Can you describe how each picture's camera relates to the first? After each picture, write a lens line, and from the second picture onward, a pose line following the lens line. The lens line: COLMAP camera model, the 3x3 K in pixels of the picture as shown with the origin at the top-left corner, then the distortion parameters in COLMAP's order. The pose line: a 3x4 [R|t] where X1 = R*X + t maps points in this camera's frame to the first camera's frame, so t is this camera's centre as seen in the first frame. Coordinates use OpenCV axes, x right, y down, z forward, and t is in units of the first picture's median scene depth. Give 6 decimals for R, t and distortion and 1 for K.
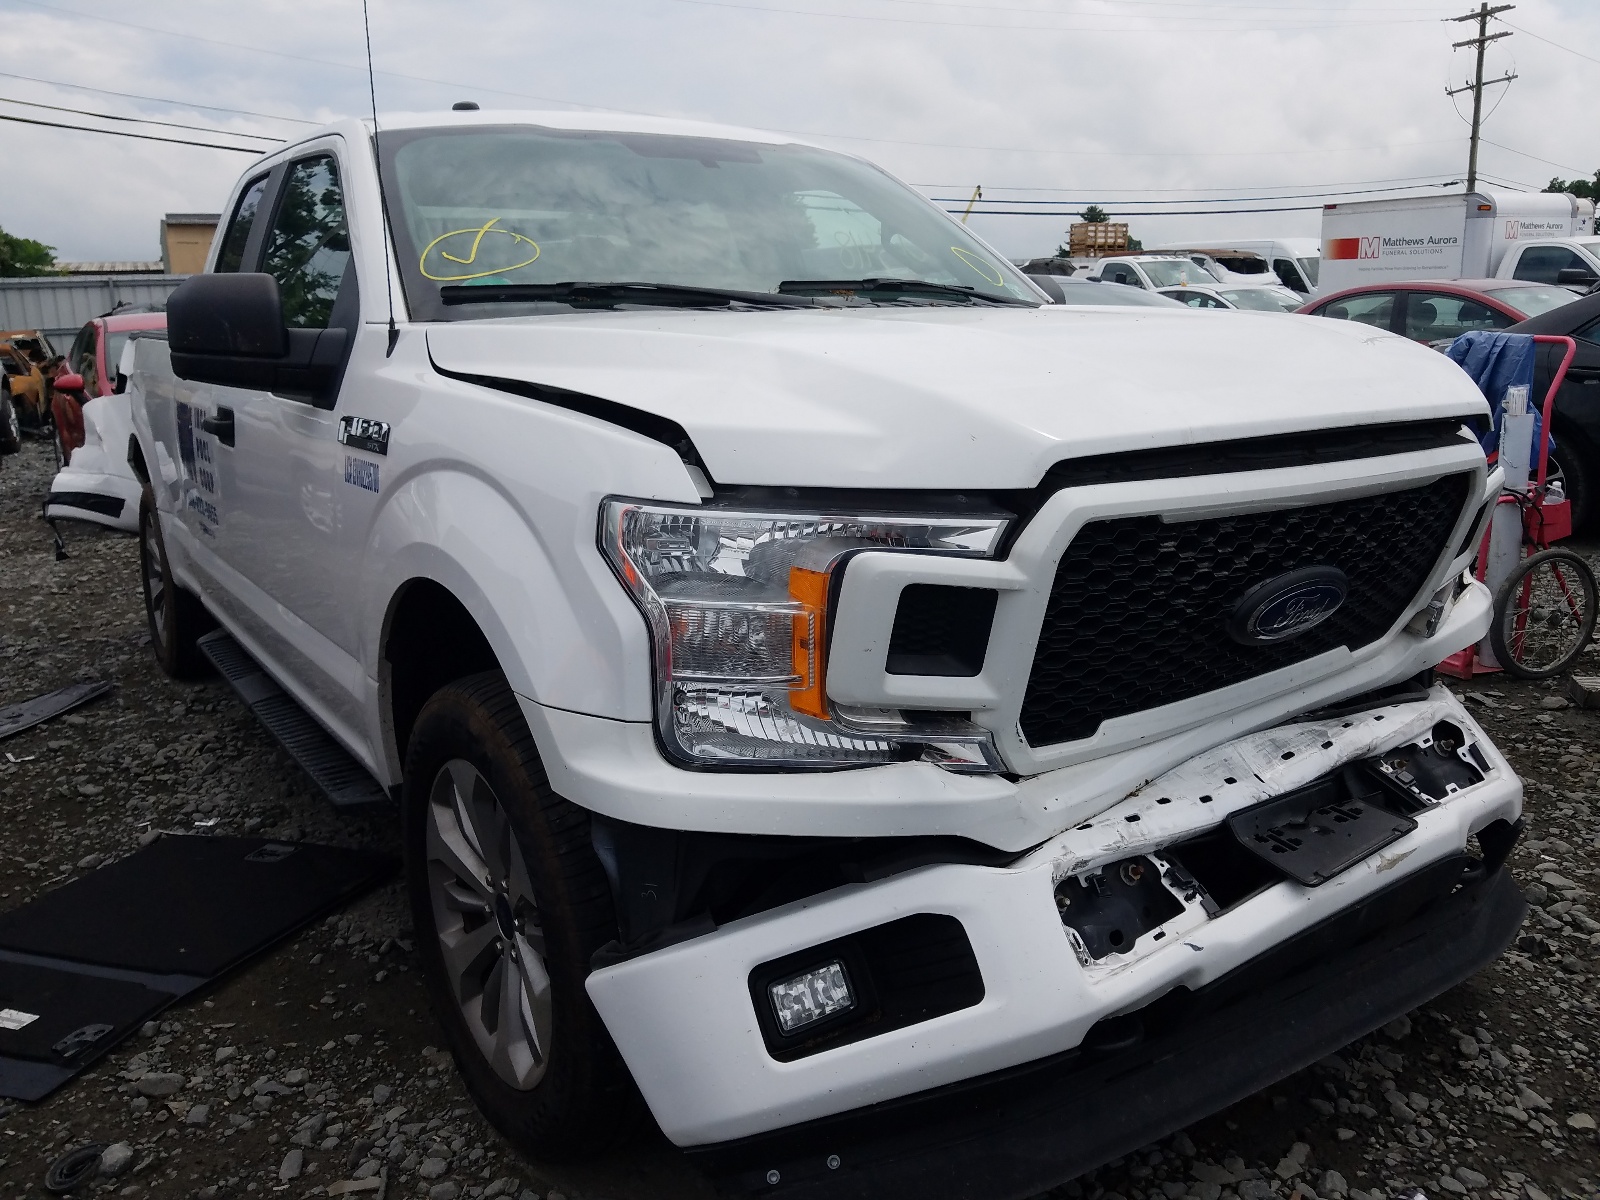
lens RADIAL K [[1264.0, 0, 841.0], [0, 1264.0, 596.9], [0, 0, 1]] dist [0.001424, -0.015669]
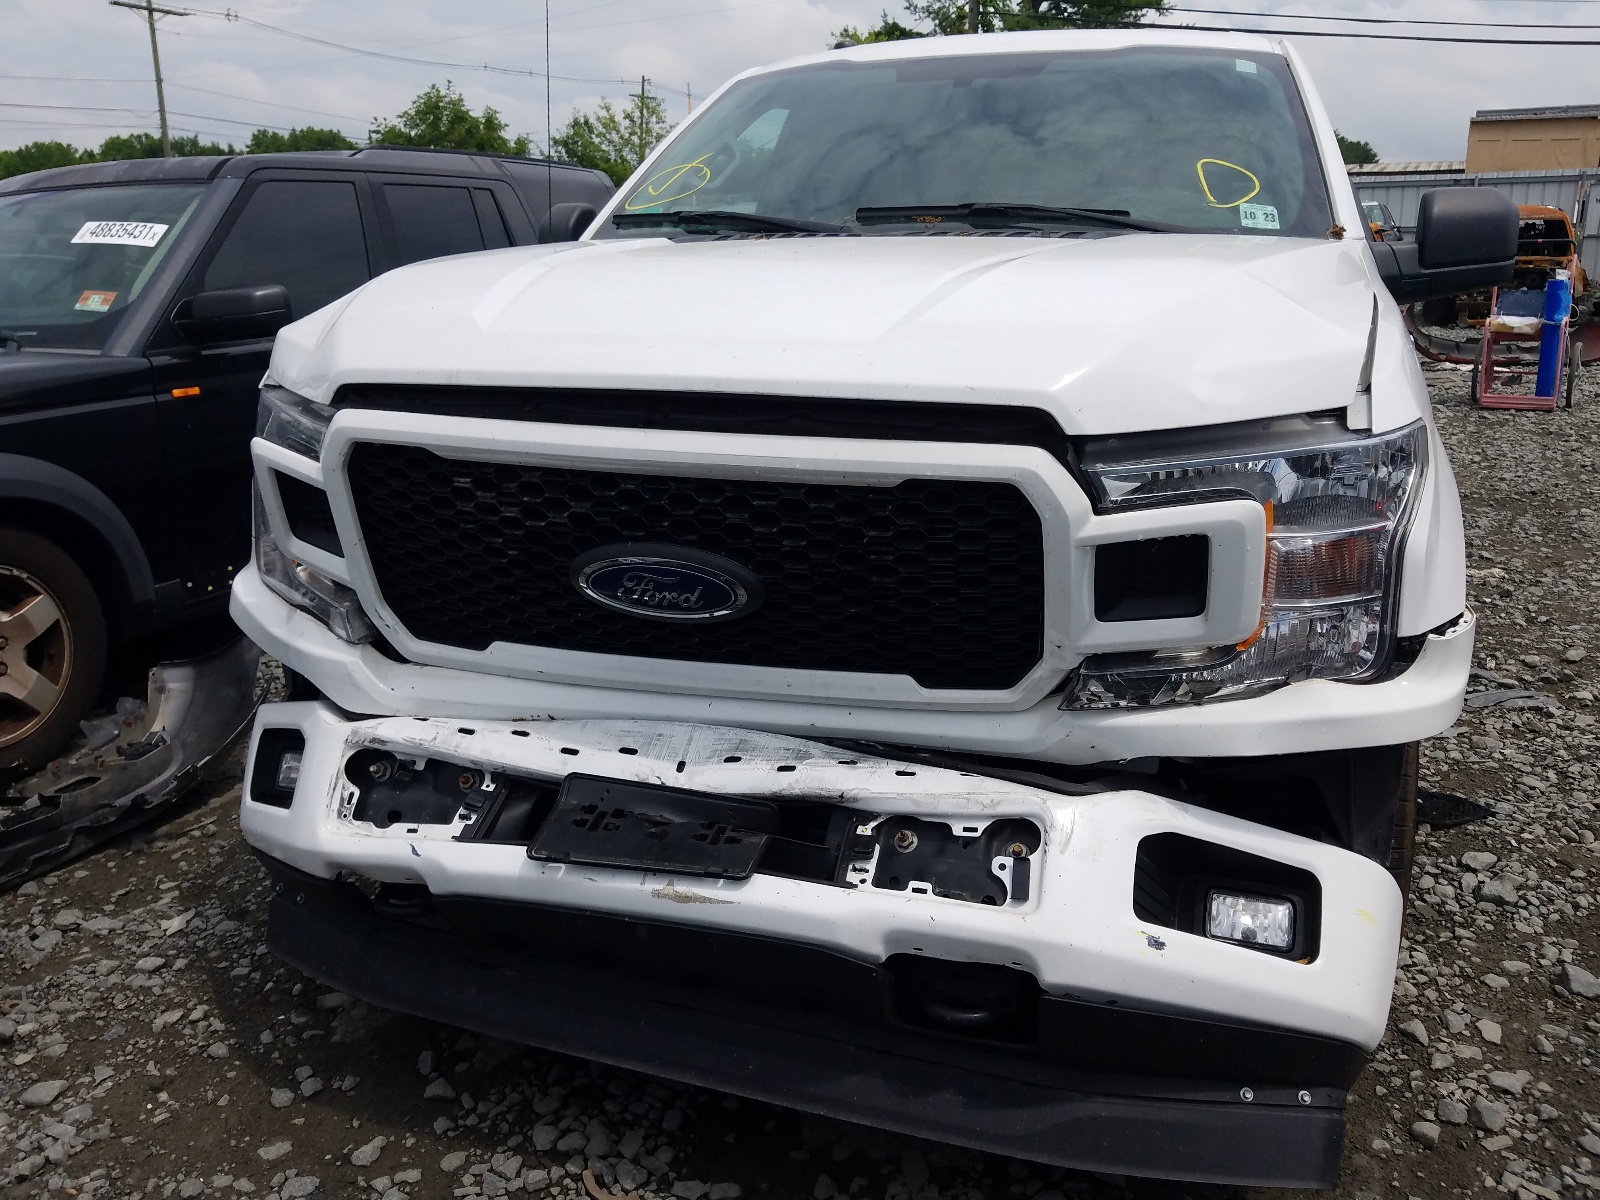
lens RADIAL K [[1264.0, 0, 841.0], [0, 1264.0, 596.9], [0, 0, 1]] dist [0.001424, -0.015669]
pose [[0.595262, 0.235132, -0.768359, 1.138048], [-0.177460, 0.971086, 0.159689, -0.152693], [0.783691, 0.041296, 0.619777, 0.540978]]
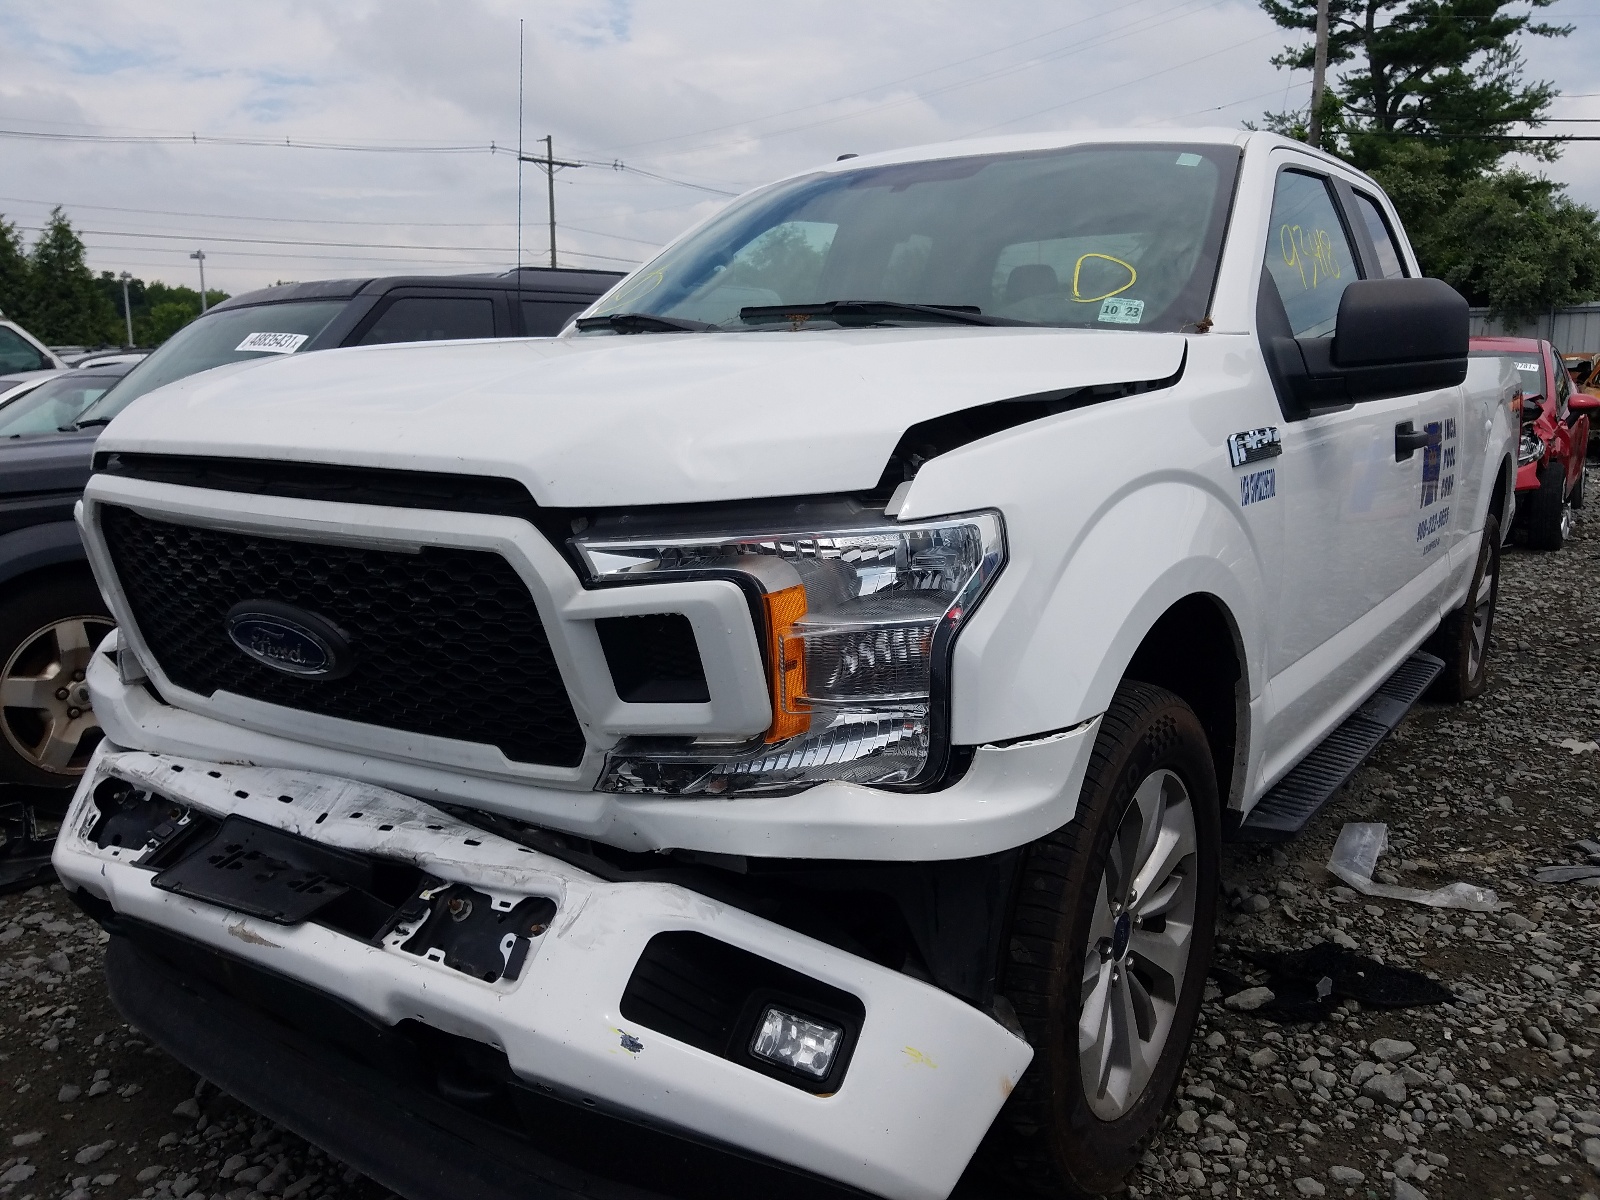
lens RADIAL K [[1272.1, 0, 835.0], [0, 1272.1, 602.5], [0, 0, 1]] dist [-0.009196, -0.008459]
pose [[0.353935, 0.189884, -0.915792, 1.400758], [-0.201748, 0.971622, 0.123488, -0.228183], [0.913251, 0.141052, 0.382199, 1.014781]]
